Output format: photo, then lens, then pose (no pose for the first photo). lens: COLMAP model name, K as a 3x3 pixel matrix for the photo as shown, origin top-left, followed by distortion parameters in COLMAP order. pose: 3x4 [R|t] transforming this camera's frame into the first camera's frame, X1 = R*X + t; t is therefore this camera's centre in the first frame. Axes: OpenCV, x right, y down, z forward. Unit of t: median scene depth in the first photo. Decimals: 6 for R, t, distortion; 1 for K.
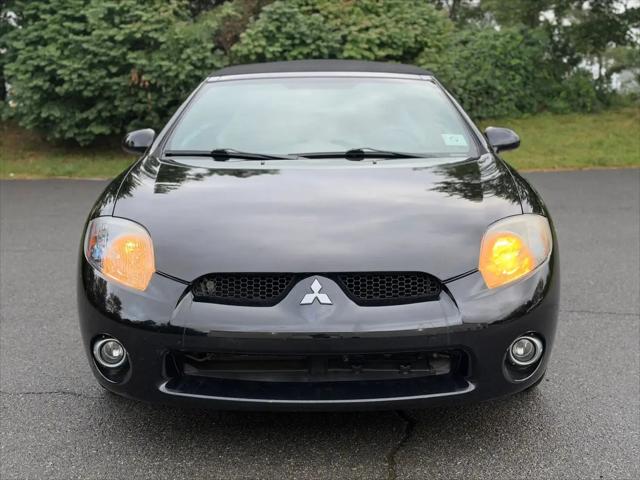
lens RADIAL K [[913.7, 0, 338.0], [0, 913.7, 238.1], [0, 0, 1]] dist [0.302199, -0.844926]
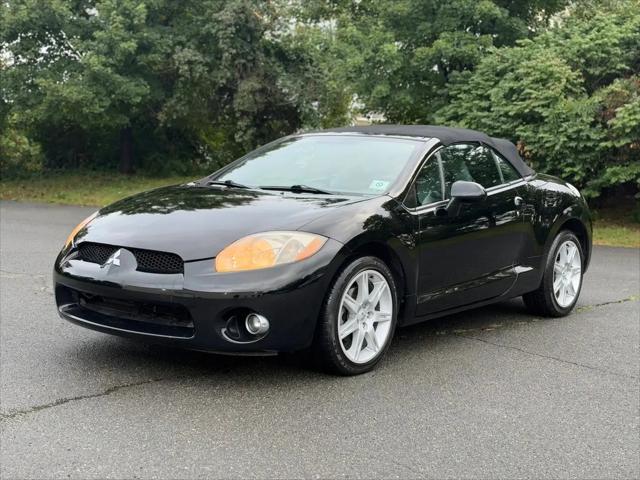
lens RADIAL K [[913.7, 0, 338.0], [0, 913.7, 238.1], [0, 0, 1]] dist [0.302199, -0.844926]
pose [[0.794629, 0.092153, -0.600060, 0.283025], [-0.142473, 0.989116, -0.036768, 0.005754], [0.590141, 0.114709, 0.799109, -0.000496]]
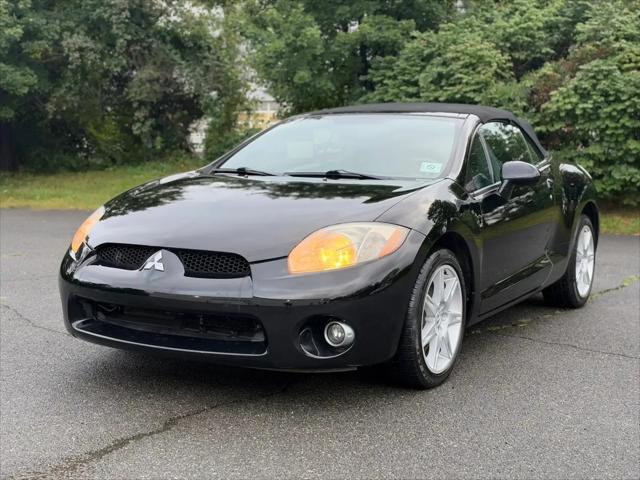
lens RADIAL K [[906.9, 0, 330.8], [0, 906.9, 240.1], [0, 0, 1]] dist [0.316423, -0.951123]
pose [[0.871763, 0.070633, -0.484809, 0.186503], [-0.105297, 0.993440, -0.044604, 0.013153], [0.478478, 0.089933, 0.873482, 0.007182]]
